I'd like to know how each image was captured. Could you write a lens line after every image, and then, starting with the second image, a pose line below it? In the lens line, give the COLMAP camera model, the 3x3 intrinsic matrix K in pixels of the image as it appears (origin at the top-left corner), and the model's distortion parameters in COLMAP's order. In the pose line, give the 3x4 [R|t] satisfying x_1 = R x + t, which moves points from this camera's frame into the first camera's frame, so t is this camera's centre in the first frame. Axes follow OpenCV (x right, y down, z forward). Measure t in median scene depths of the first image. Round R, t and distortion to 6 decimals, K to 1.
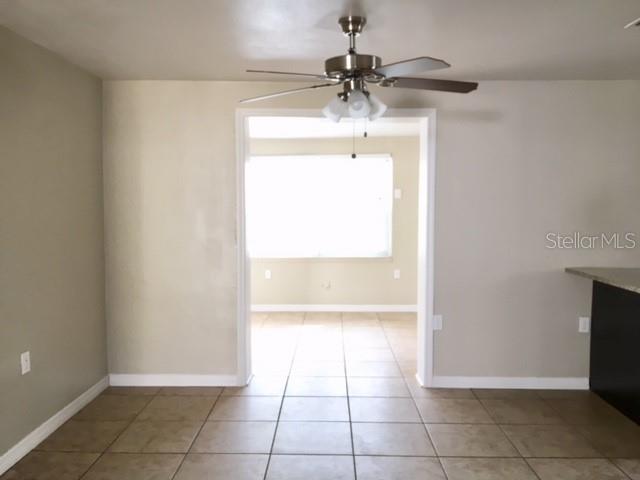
lens RADIAL K [[553.7, 0, 320.0], [0, 553.7, 240.0], [0, 0, 1]] dist [0.030057, -0.008840]
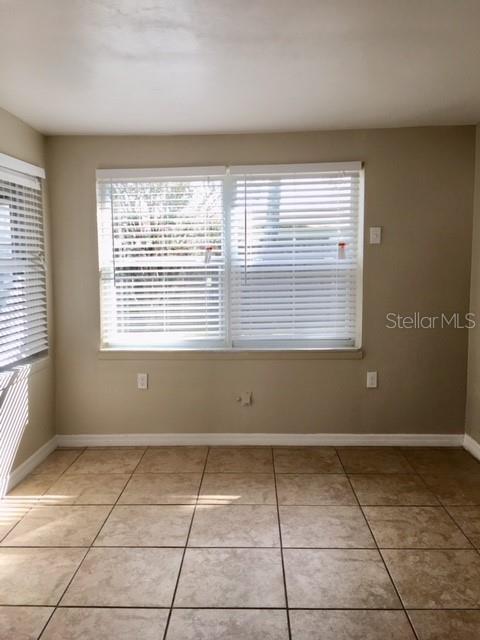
lens RADIAL K [[553.7, 0, 240.0], [0, 553.7, 320.0], [0, 0, 1]] dist [0.030057, -0.008840]
pose [[0.999945, -0.004490, -0.009444, 0.011057], [0.005004, 0.998470, 0.055061, -0.030165], [0.009183, -0.055105, 0.998438, 0.436041]]
